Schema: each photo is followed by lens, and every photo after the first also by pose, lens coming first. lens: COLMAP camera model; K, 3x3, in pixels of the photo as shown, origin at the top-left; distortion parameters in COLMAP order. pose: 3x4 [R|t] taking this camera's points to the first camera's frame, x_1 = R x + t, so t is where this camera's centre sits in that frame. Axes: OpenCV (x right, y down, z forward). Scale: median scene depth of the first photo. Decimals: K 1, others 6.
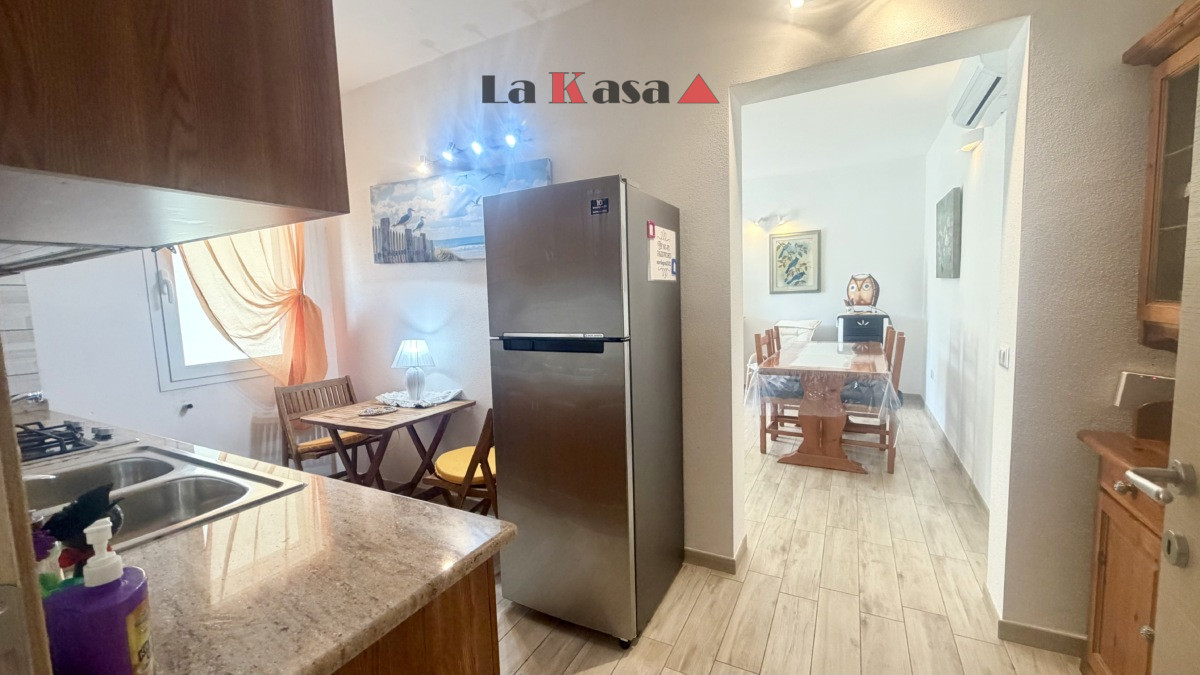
lens RADIAL K [[477.0, 0, 594.8], [0, 477.0, 340.4], [0, 0, 1]] dist [0.003284, -0.000202]
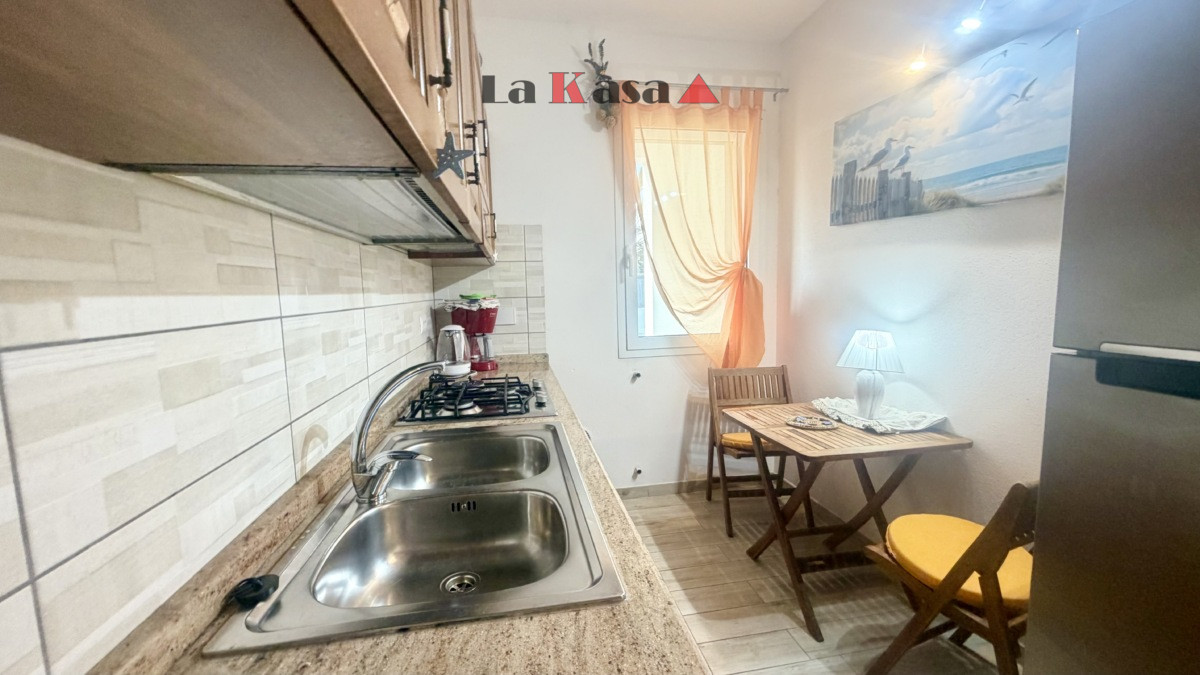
lens RADIAL K [[477.0, 0, 598.6], [0, 477.0, 338.0], [0, 0, 1]] dist [0.003284, -0.000202]
pose [[0.627722, 0.100187, -0.771963, -0.095809], [-0.070629, 0.994923, 0.071690, -0.012306], [0.775227, 0.009522, 0.631611, 0.257645]]
